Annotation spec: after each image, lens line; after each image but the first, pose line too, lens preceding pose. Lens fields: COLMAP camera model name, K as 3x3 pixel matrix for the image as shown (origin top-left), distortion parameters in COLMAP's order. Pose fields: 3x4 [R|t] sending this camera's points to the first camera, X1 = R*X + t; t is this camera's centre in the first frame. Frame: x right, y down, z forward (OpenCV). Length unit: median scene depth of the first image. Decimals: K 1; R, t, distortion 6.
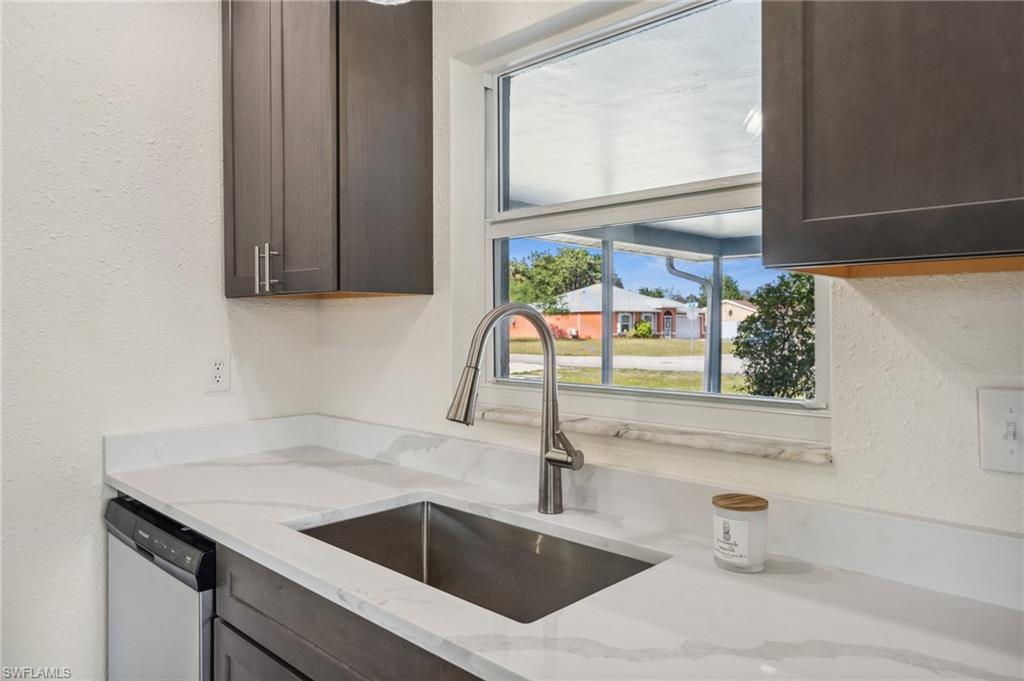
lens RADIAL K [[687.6, 0, 512.0], [0, 687.6, 340.5], [0, 0, 1]] dist [-0.001634, -0.000156]
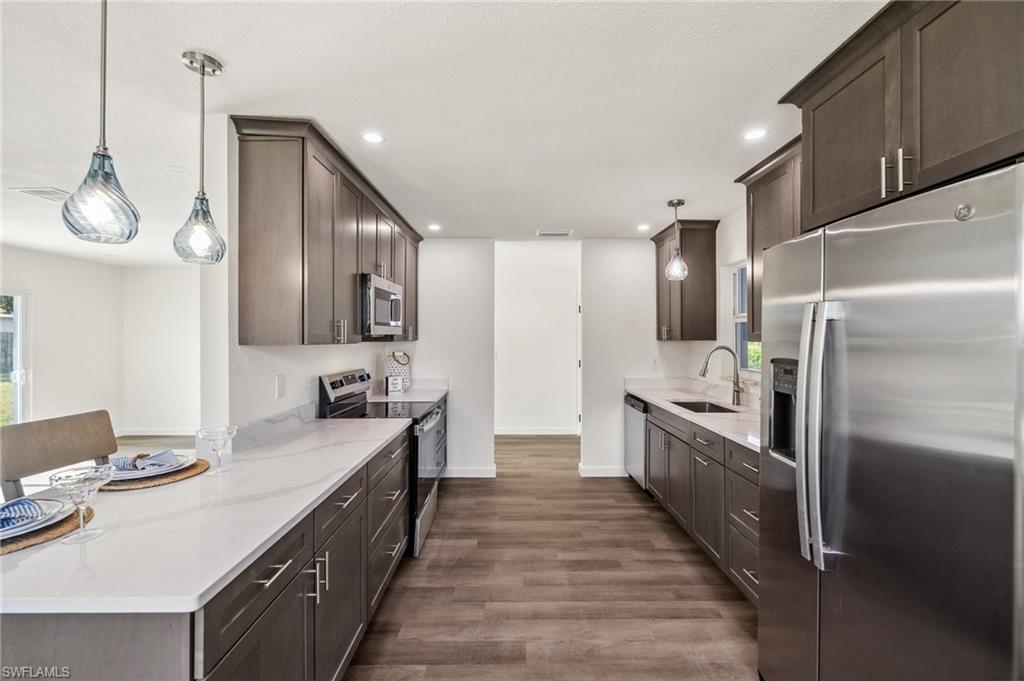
lens RADIAL K [[431.9, 0, 512.0], [0, 431.9, 340.5], [0, 0, 1]] dist [-0.002101, -0.000271]
pose [[0.696009, 0.002471, -0.718029, 0.669659], [-0.015398, 0.999815, -0.011485, -0.029081], [0.717868, 0.019049, 0.695919, -1.082334]]
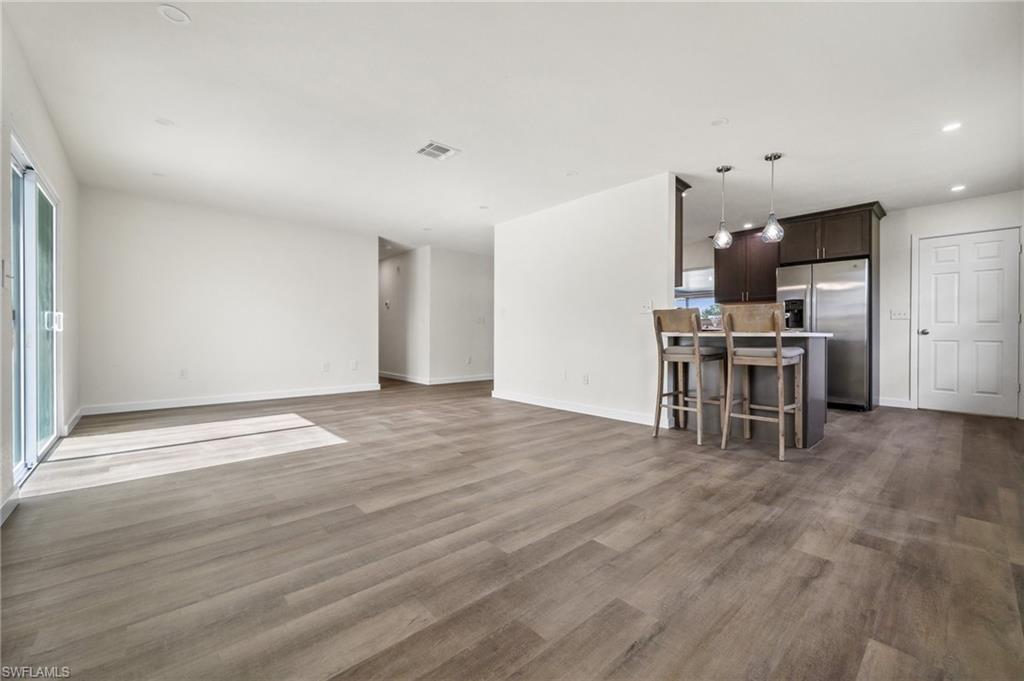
lens RADIAL K [[412.2, 0, 512.0], [0, 412.2, 340.5], [0, 0, 1]] dist [0.000105, 0.000034]
pose [[0.997685, 0.006682, -0.067671, -1.248044], [-0.007450, 0.999911, -0.011109, 0.306302], [0.067590, 0.011587, 0.997646, -3.013975]]
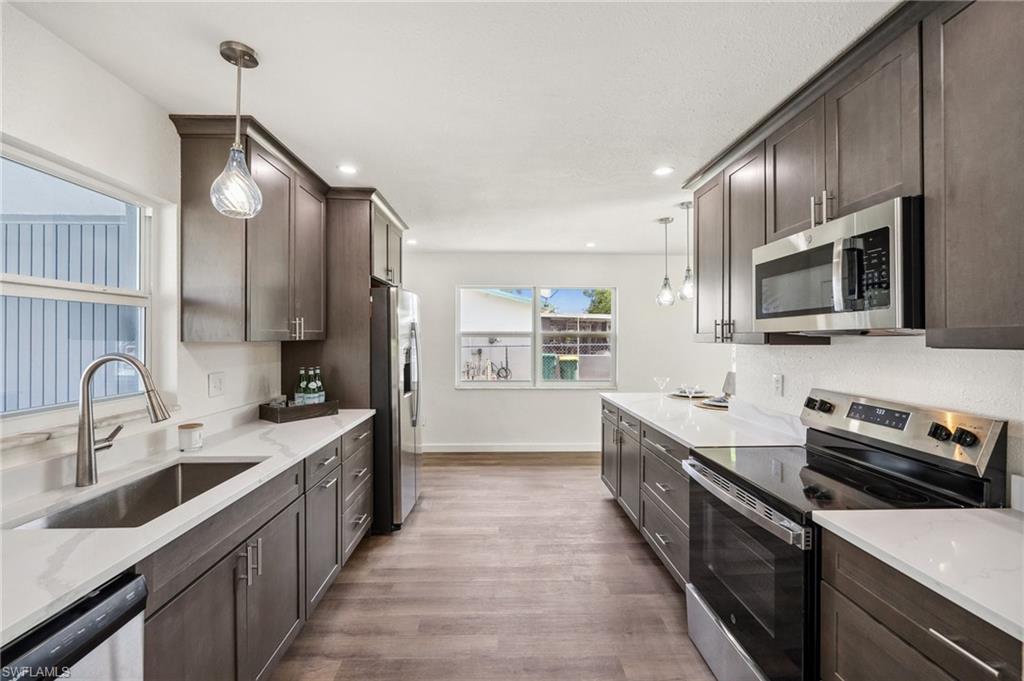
lens RADIAL K [[446.2, 0, 512.0], [0, 446.2, 340.5], [0, 0, 1]] dist [0.000030, 0.000003]
pose [[-0.716750, -0.008620, 0.697277, -1.048046], [0.011855, 0.999628, 0.024544, -0.072562], [-0.697230, 0.025858, -0.716381, 0.797616]]
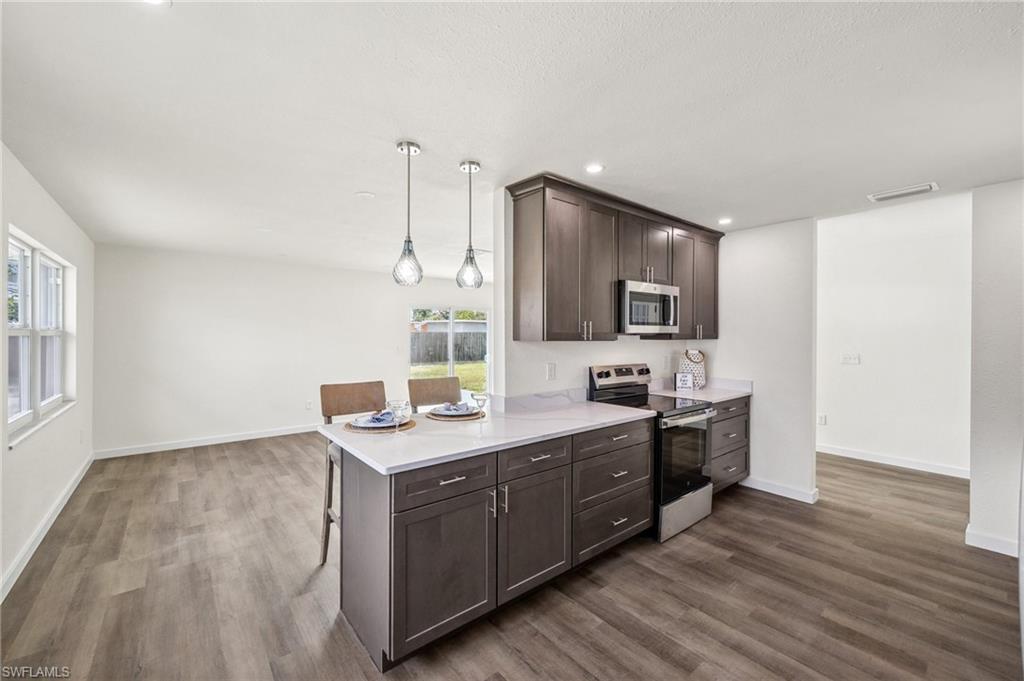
lens RADIAL K [[408.8, 0, 512.0], [0, 408.8, 340.5], [0, 0, 1]] dist [0.000521, 0.000015]
pose [[-0.111699, 0.010422, -0.993687, 0.910007], [-0.027032, 0.999543, 0.013522, -0.039585], [0.993374, 0.028372, -0.111366, -0.668852]]
